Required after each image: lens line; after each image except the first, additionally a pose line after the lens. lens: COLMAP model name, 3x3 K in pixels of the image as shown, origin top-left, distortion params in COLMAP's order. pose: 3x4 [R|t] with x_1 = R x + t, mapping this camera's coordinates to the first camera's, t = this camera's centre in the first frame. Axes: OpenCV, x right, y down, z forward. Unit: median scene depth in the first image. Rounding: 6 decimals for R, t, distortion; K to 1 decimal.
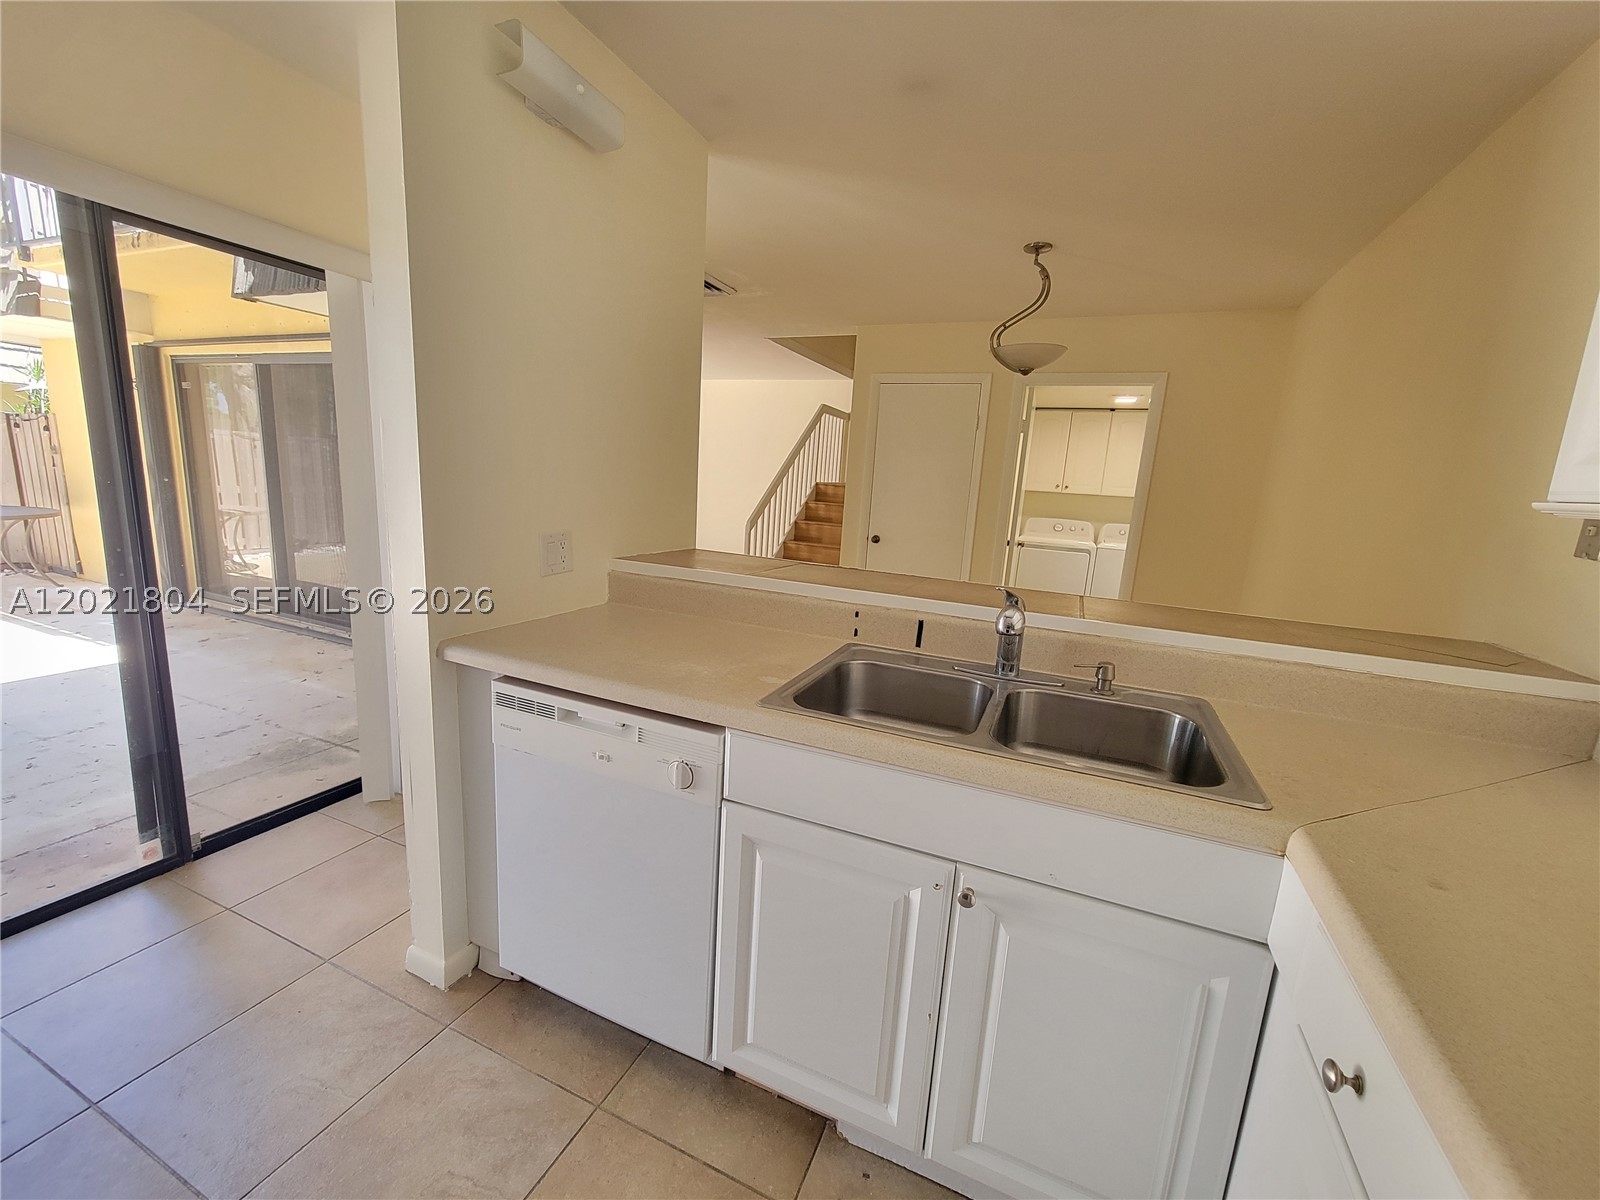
lens RADIAL K [[653.8, 0, 808.6], [0, 653.8, 610.7], [0, 0, 1]] dist [0.000607, -0.000121]
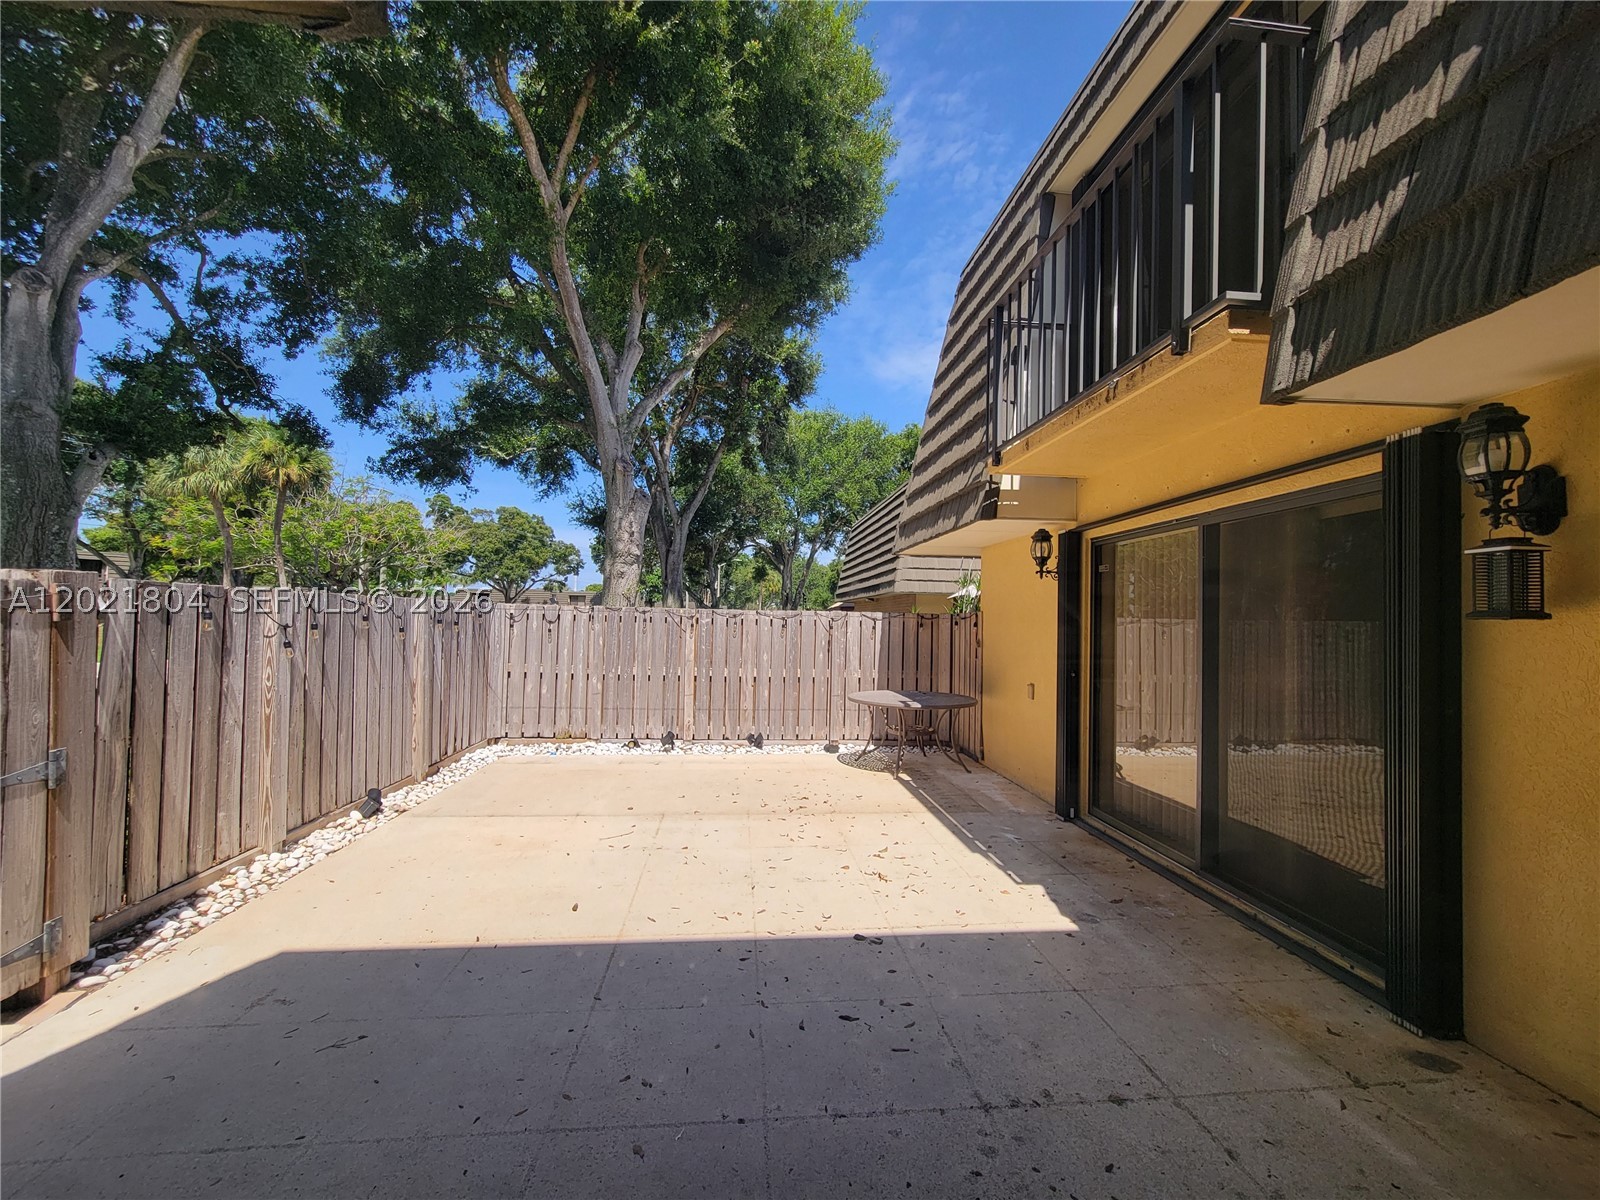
lens RADIAL K [[653.8, 0, 804.3], [0, 653.8, 610.3], [0, 0, 1]] dist [0.000607, -0.000121]
pose [[0.490378, -0.071231, -0.868594, -0.398480], [-0.160589, 0.972203, -0.170390, -0.078017], [0.856587, 0.223042, 0.465308, 0.267500]]
